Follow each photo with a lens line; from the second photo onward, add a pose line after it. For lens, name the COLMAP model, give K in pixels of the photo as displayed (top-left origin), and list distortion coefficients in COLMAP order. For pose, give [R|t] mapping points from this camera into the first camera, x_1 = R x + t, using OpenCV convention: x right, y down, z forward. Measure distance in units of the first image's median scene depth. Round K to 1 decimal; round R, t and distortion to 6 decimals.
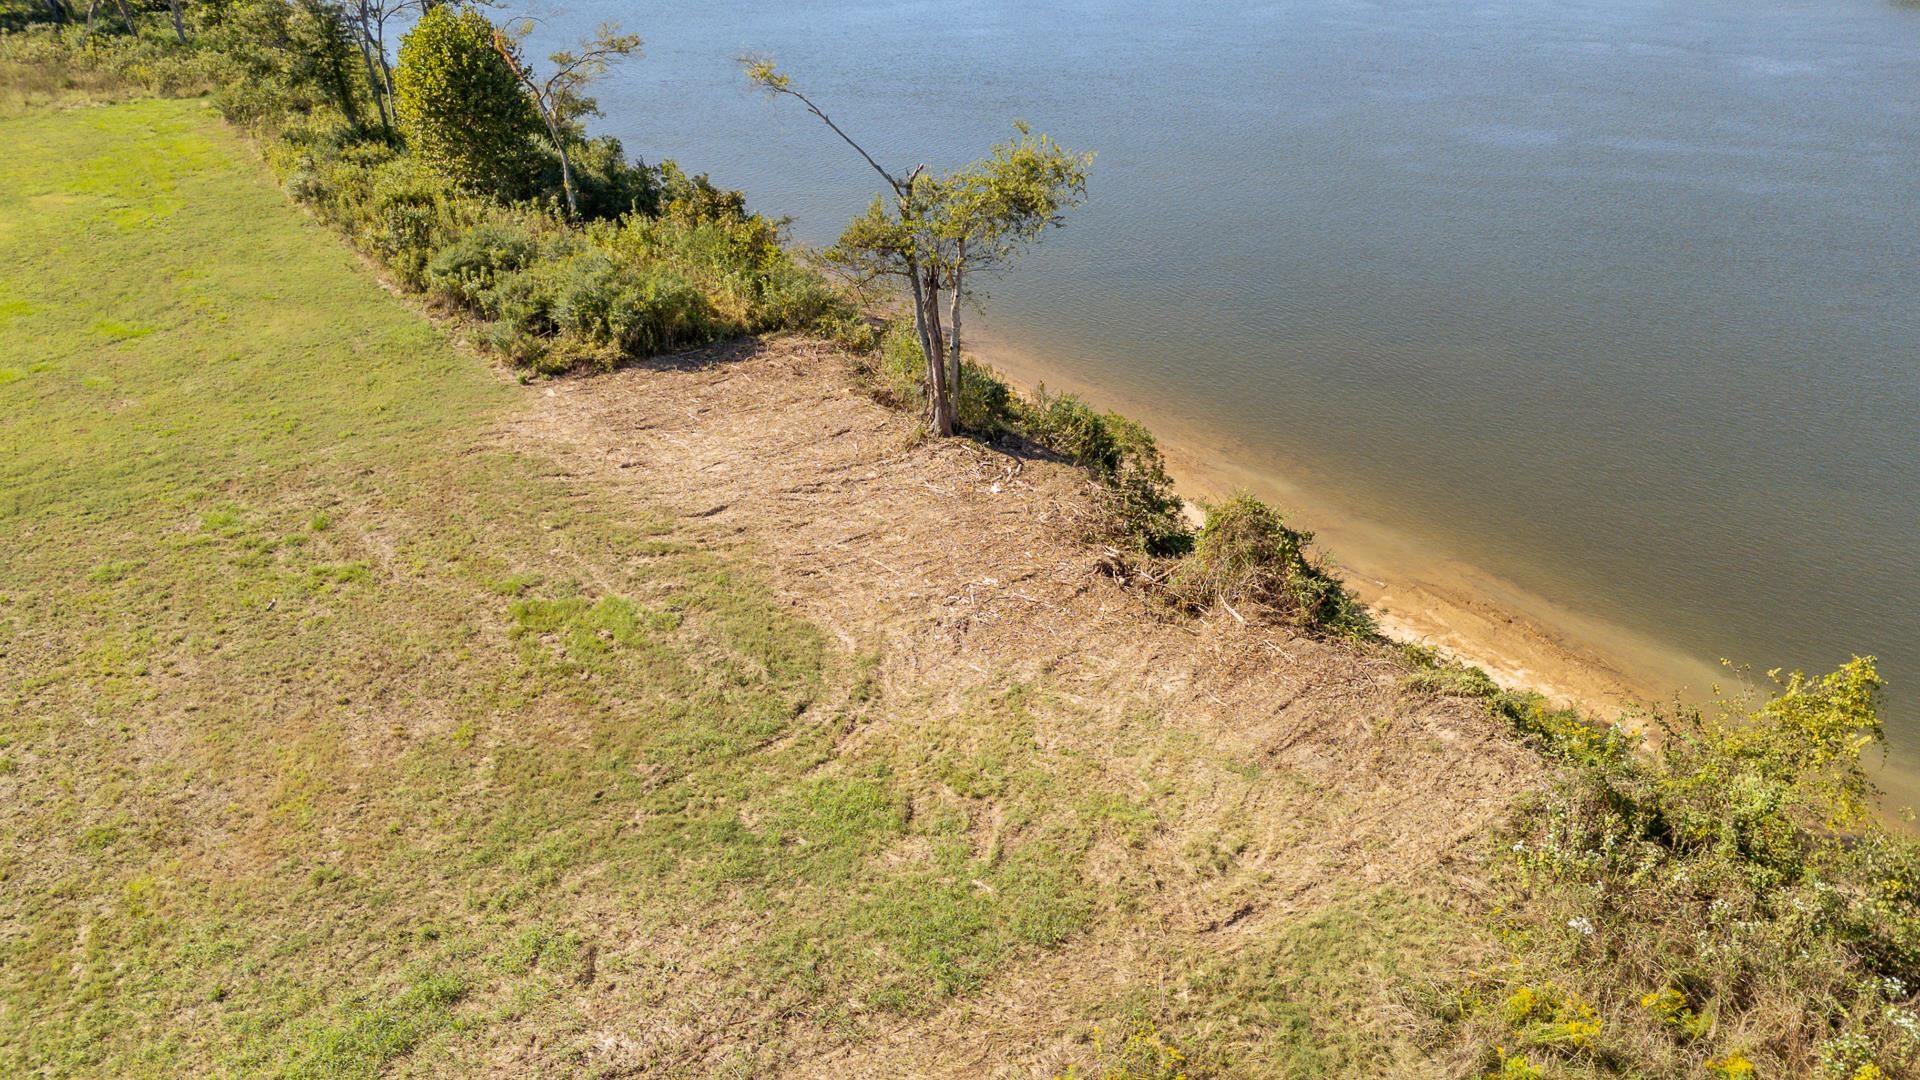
lens RADIAL K [[1423.5, 0, 943.9], [0, 1423.5, 539.1], [0, 0, 1]] dist [0.067966, -0.069463]
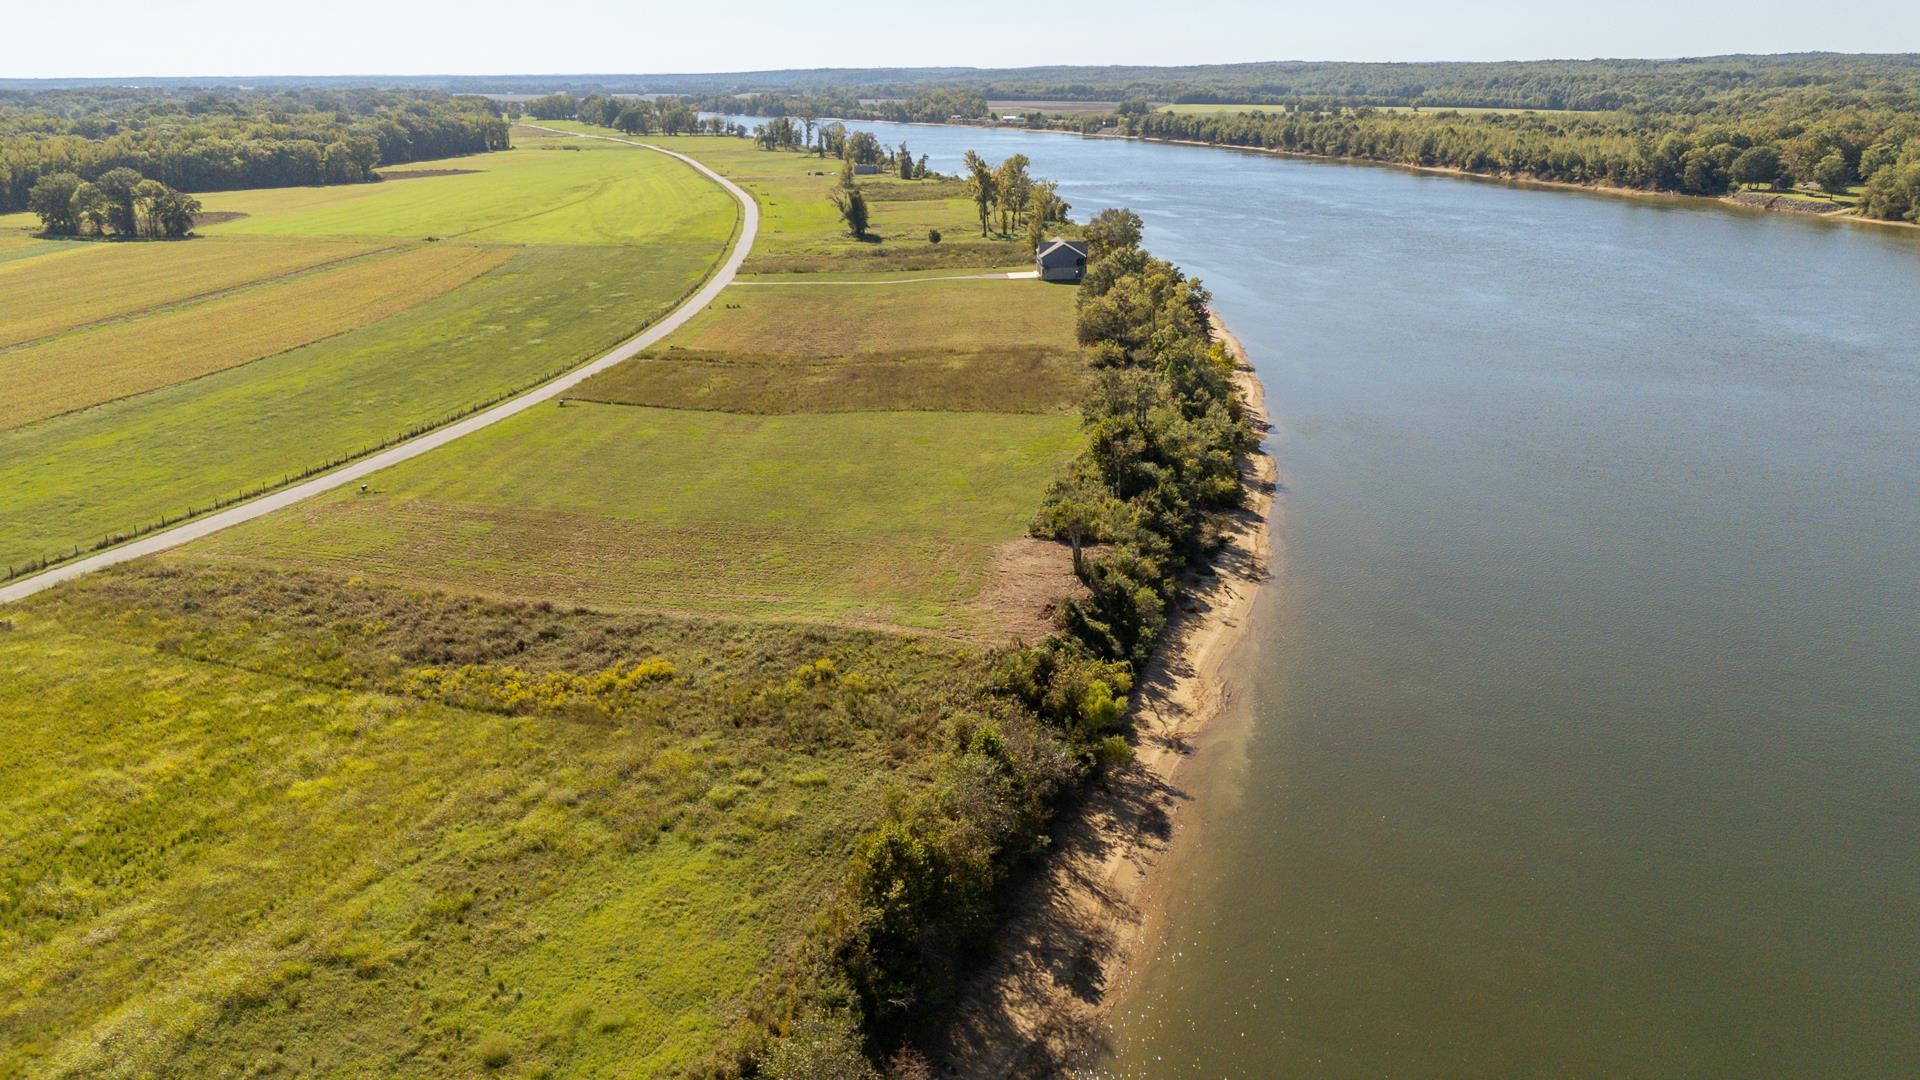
lens RADIAL K [[1423.5, 0, 960.5], [0, 1423.5, 561.3], [0, 0, 1]] dist [0.067966, -0.069463]
pose [[0.645501, 0.249080, -0.722002, 2.164823], [-0.346199, 0.938055, 0.014098, -0.052464], [0.680789, 0.240856, 0.691747, -1.493861]]
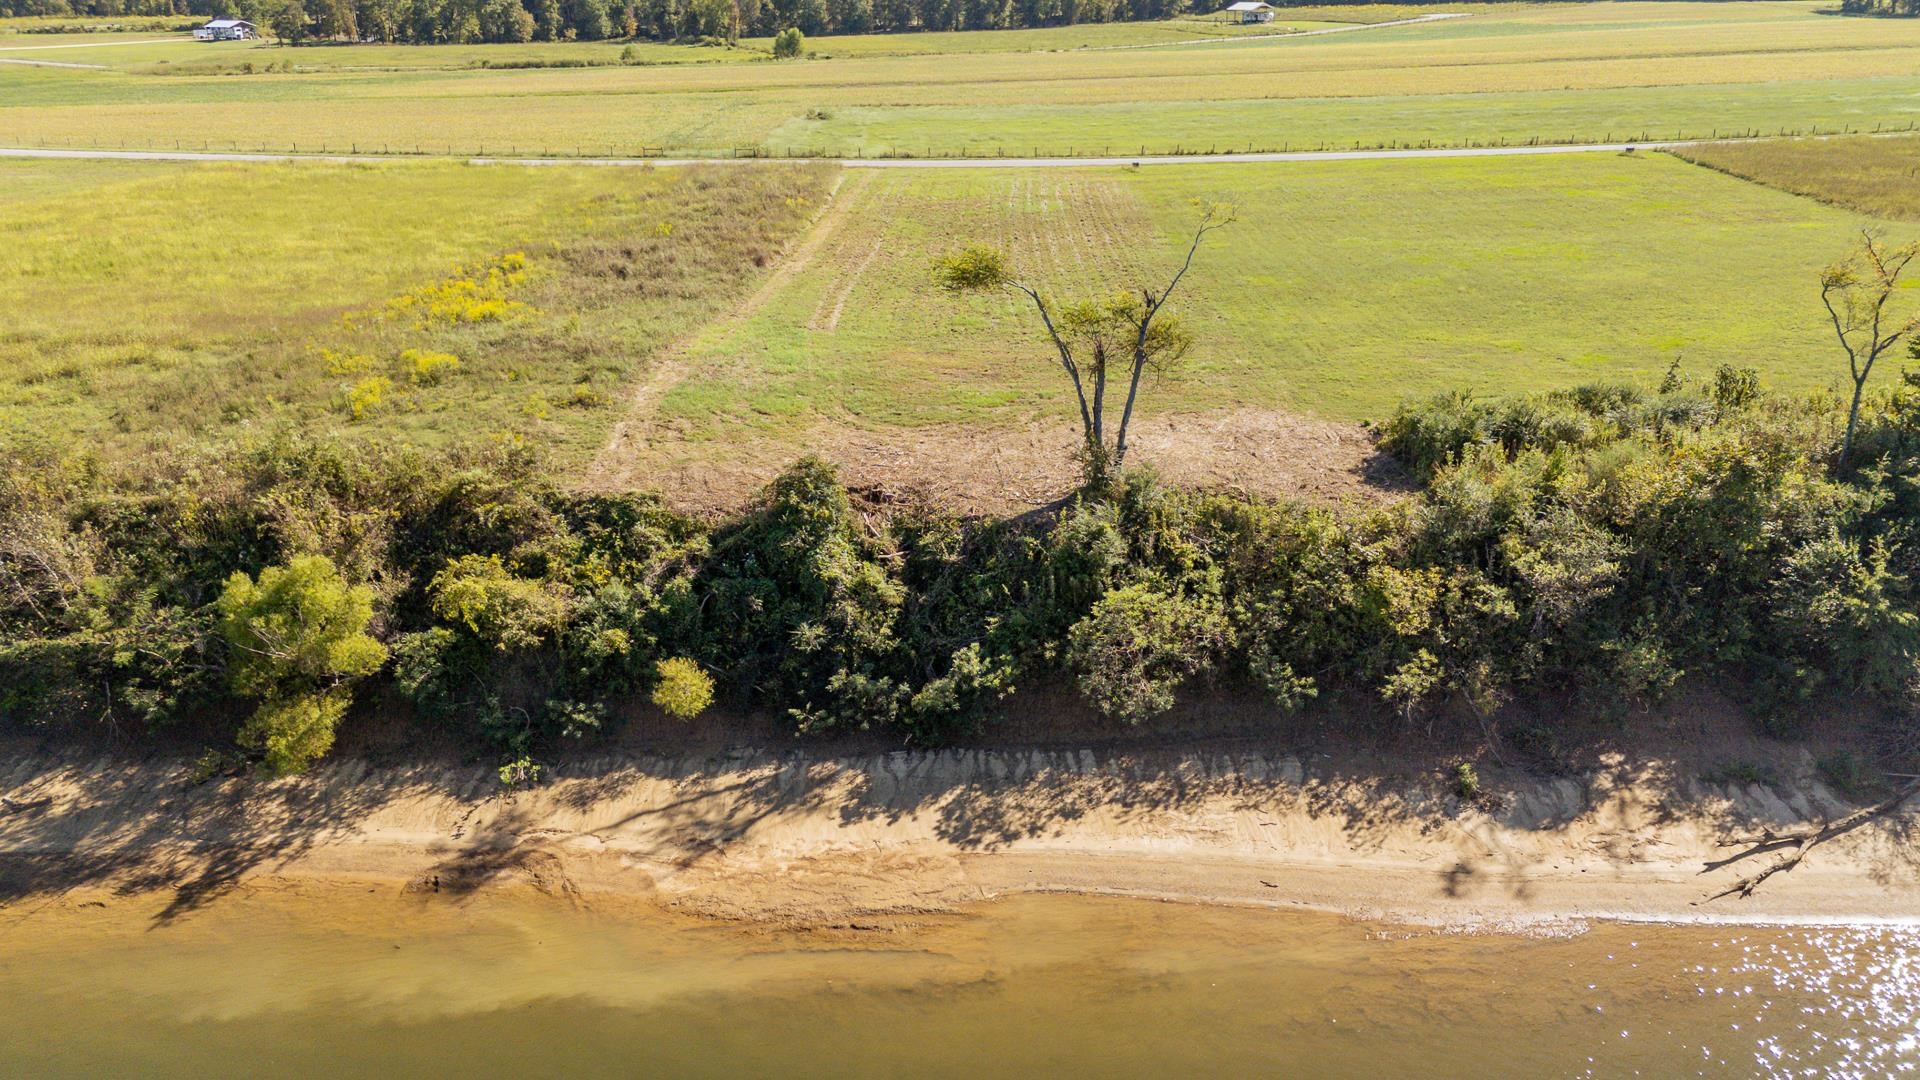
lens RADIAL K [[1423.5, 0, 953.8], [0, 1423.5, 511.8], [0, 0, 1]] dist [0.067966, -0.069463]
pose [[-0.555877, 0.317218, -0.768357, 1.021781], [-0.364364, 0.737816, 0.568213, -0.704126], [0.747154, 0.595819, -0.294552, 1.221089]]
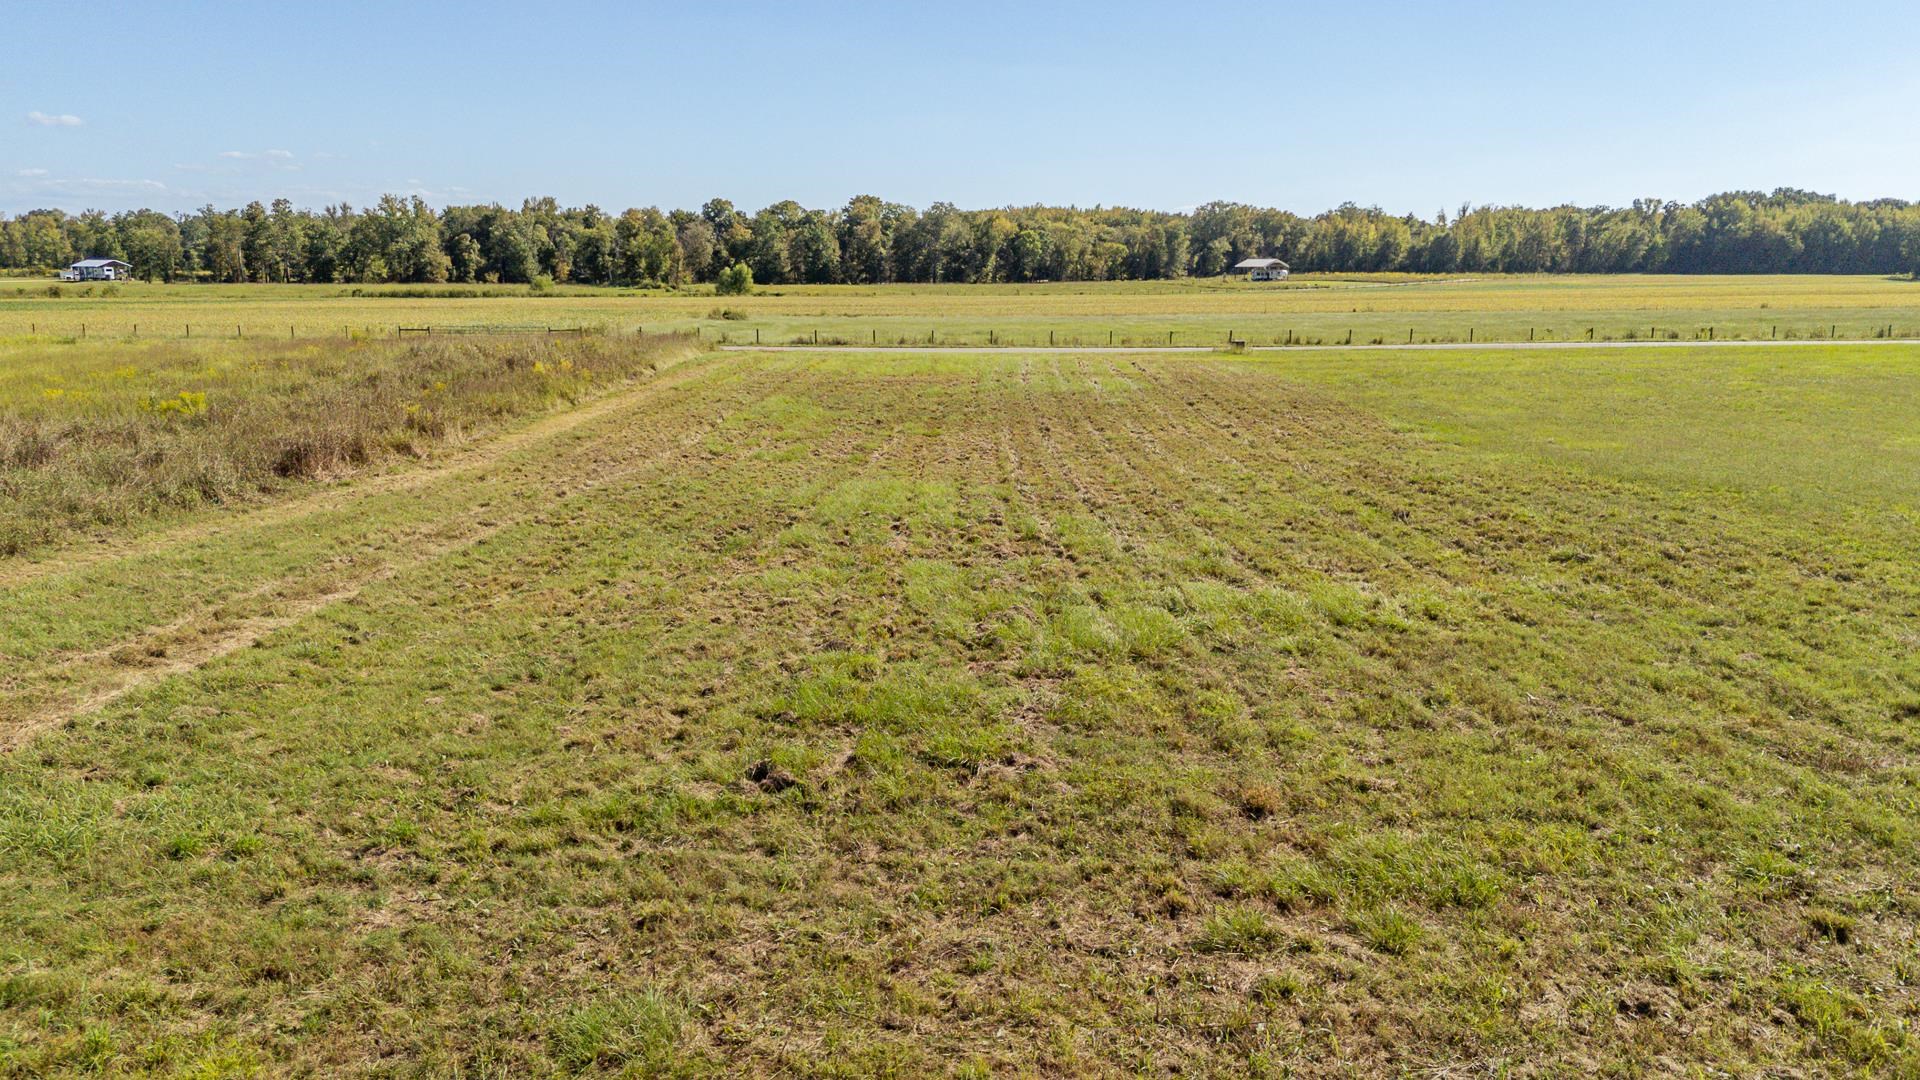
lens RADIAL K [[1423.5, 0, 946.5], [0, 1423.5, 522.2], [0, 0, 1]] dist [0.067966, -0.069463]
pose [[-0.549581, 0.159265, -0.820119, -0.230324], [-0.380117, 0.826496, 0.415229, -0.019411], [0.743956, 0.539943, -0.393687, 0.662924]]
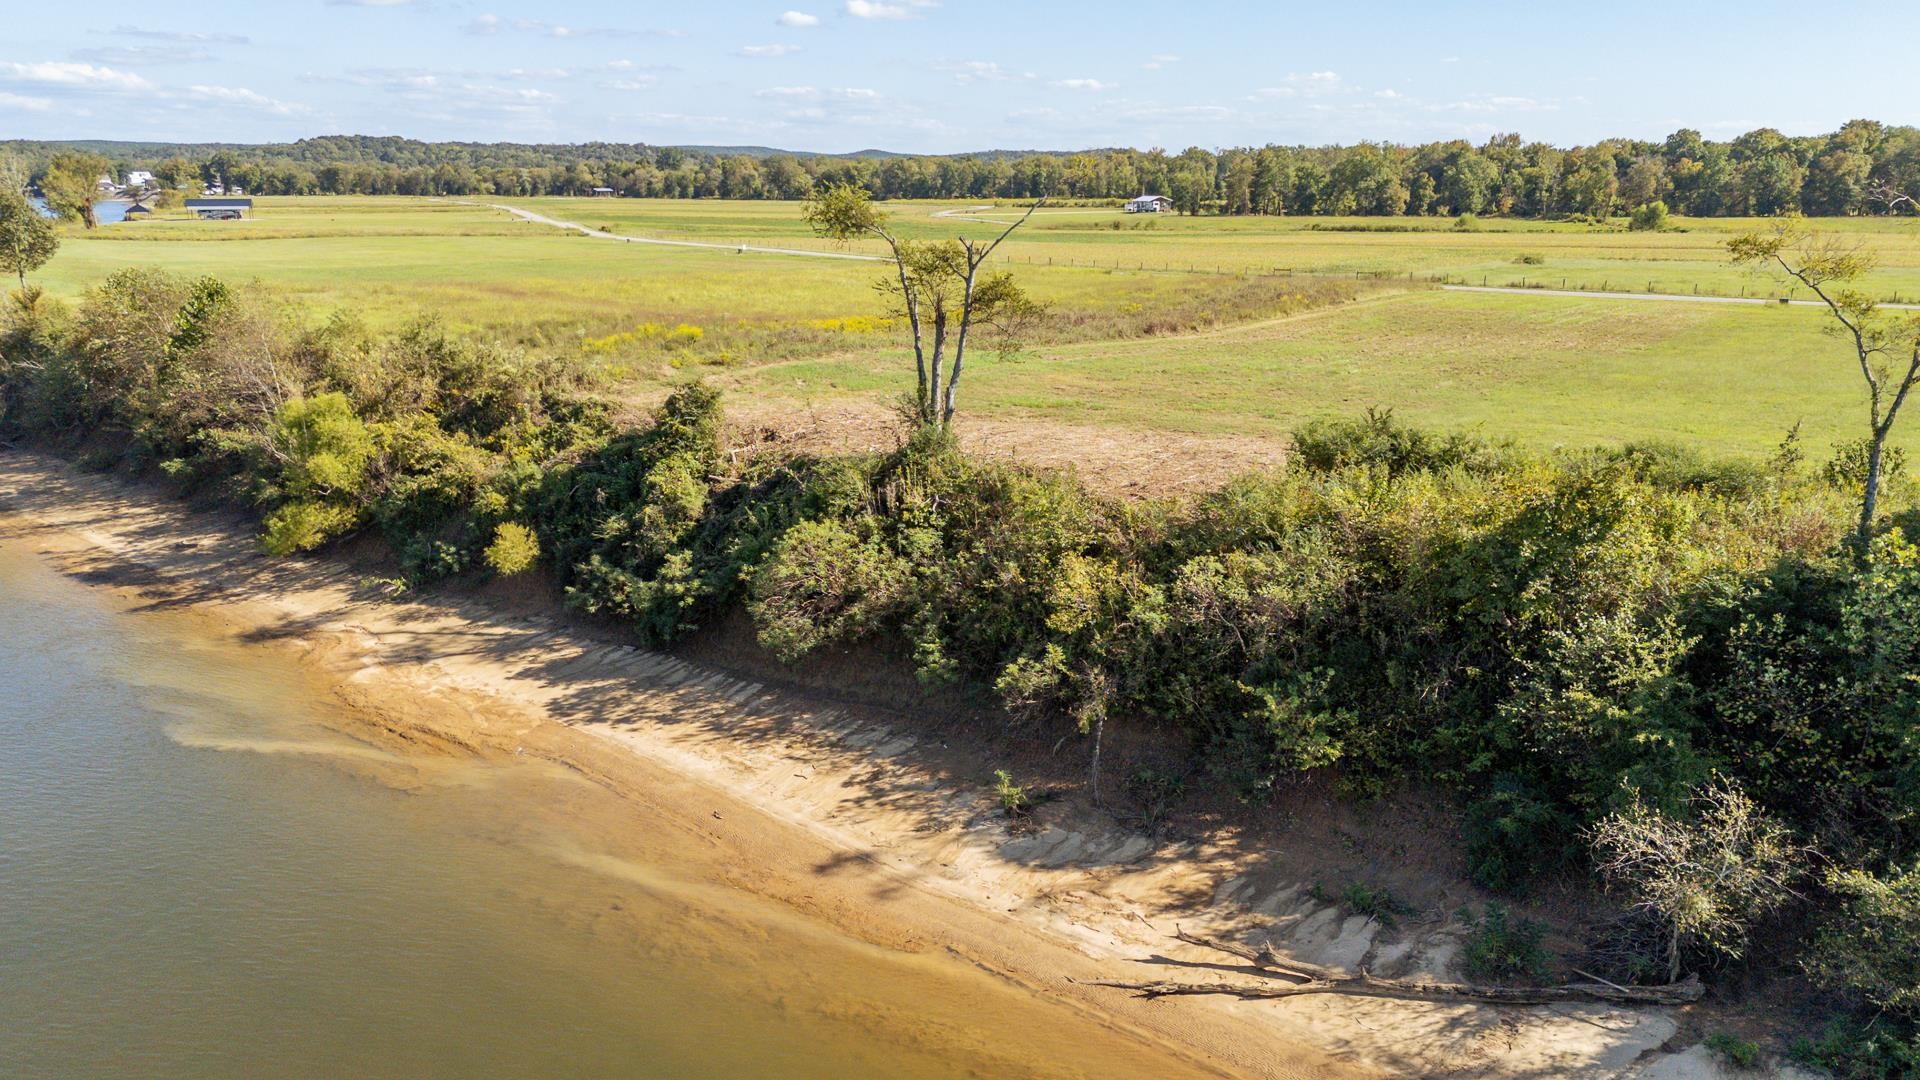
lens RADIAL K [[1423.5, 0, 963.7], [0, 1423.5, 527.3], [0, 0, 1]] dist [0.067966, -0.069463]
pose [[-0.945816, 0.088625, -0.312374, 0.344897], [-0.139211, 0.758448, 0.636692, -0.757678], [0.293346, 0.645679, -0.705015, 1.799241]]
